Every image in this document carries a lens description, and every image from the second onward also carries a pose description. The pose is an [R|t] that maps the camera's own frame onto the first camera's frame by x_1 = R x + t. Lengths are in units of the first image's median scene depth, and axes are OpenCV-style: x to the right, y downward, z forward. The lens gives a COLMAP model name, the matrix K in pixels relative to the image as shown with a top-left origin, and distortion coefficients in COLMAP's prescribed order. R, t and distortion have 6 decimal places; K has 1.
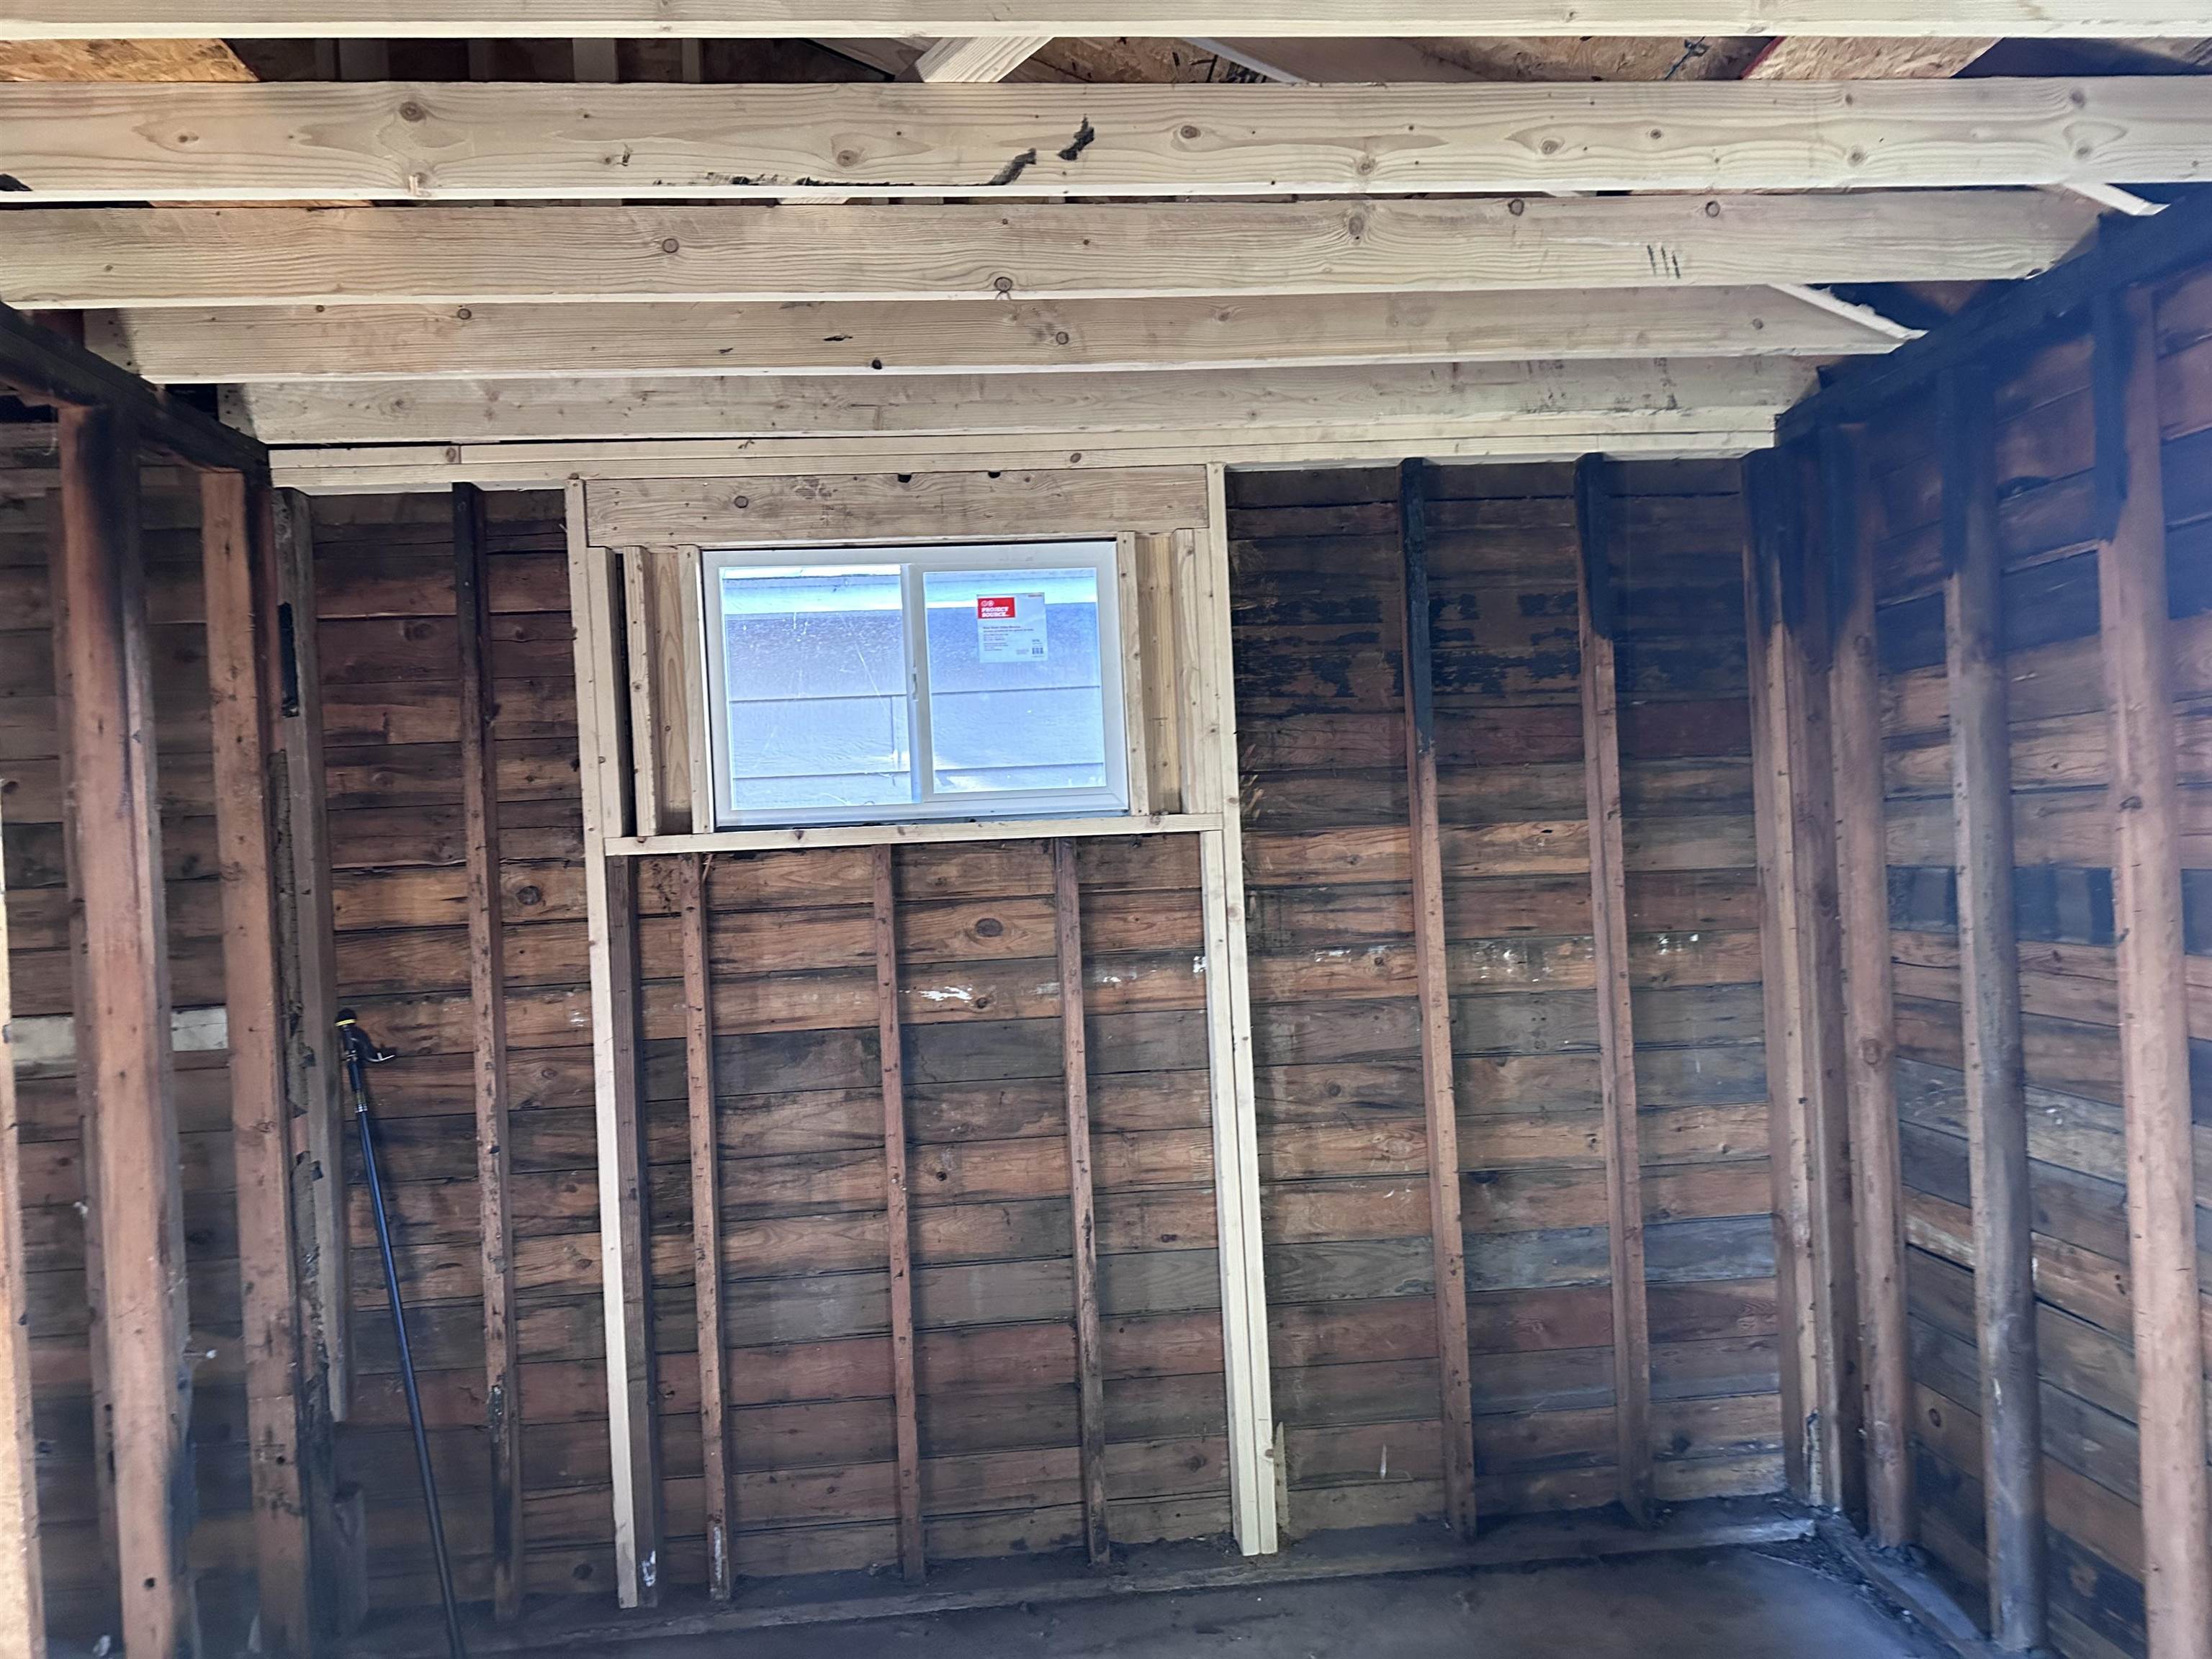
lens RADIAL K [[1564.5, 0, 1089.8], [0, 1564.5, 824.0], [0, 0, 1]] dist [0.064218, -0.052330]
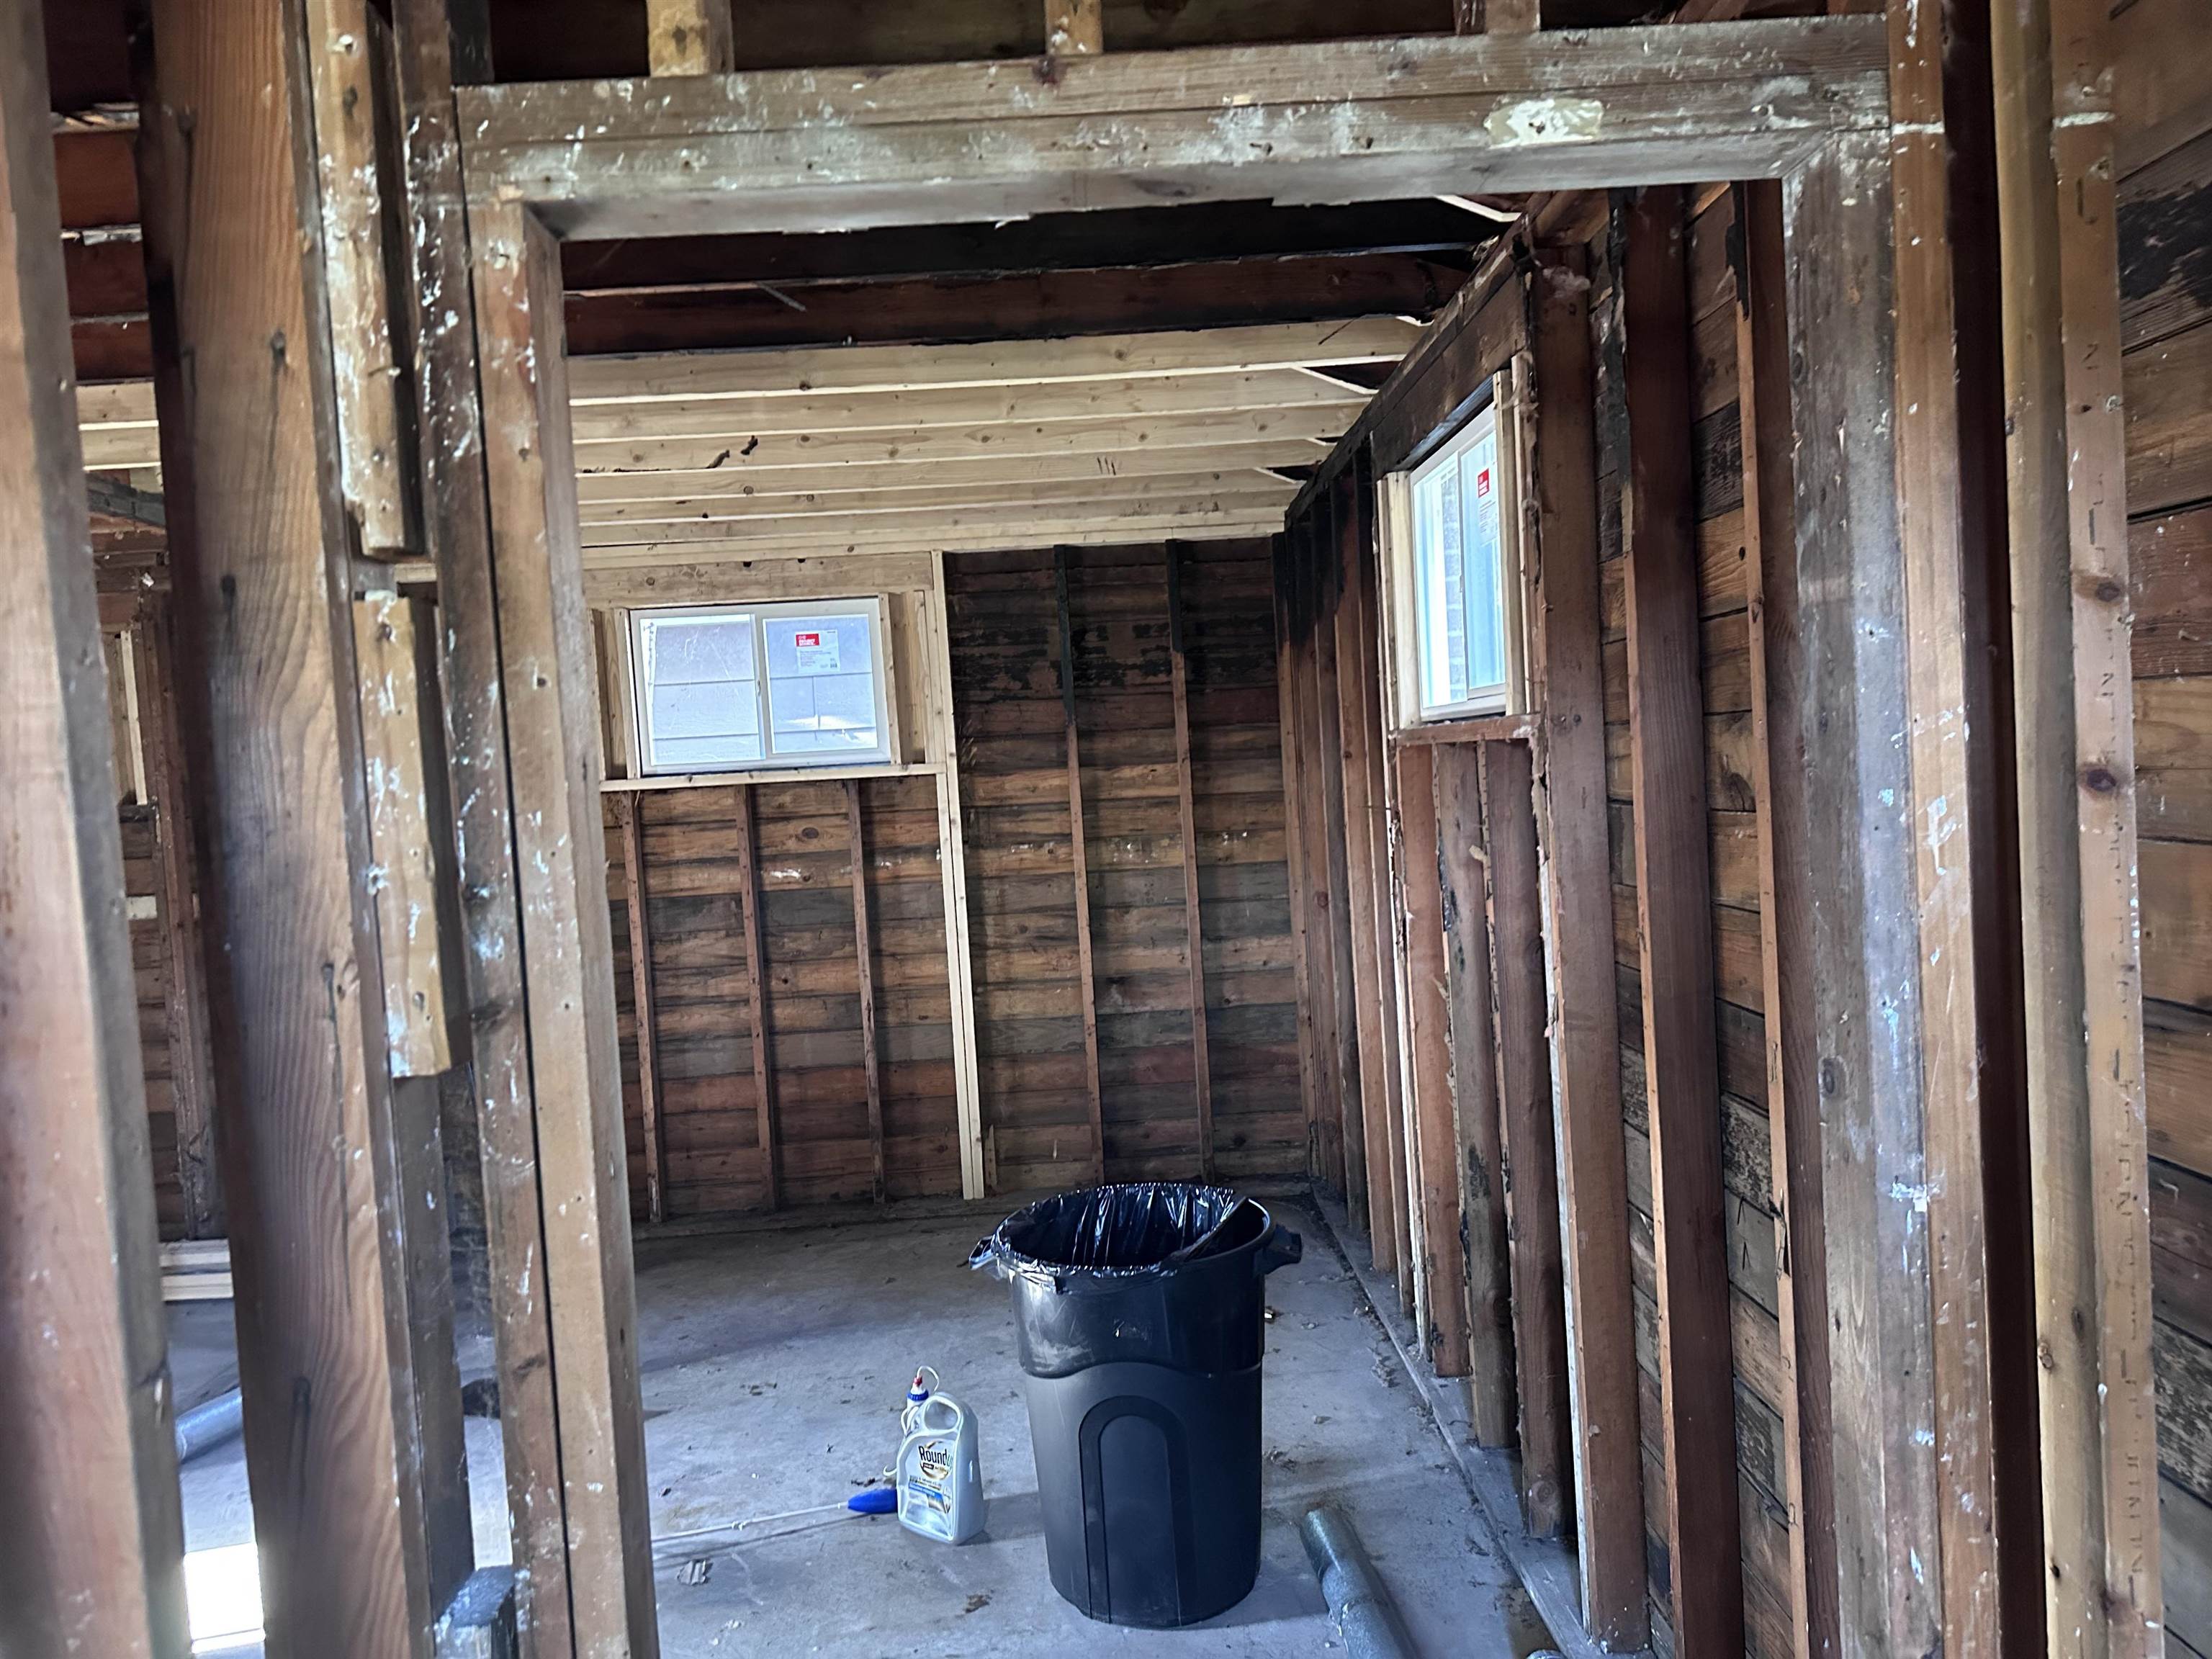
lens RADIAL K [[1564.5, 0, 1117.9], [0, 1564.5, 833.2], [0, 0, 1]] dist [0.064218, -0.052330]
pose [[0.998415, -0.011028, -0.055188, 0.355083], [0.013930, 0.998525, 0.052467, -0.016579], [0.054528, -0.053153, 0.997097, -0.644304]]
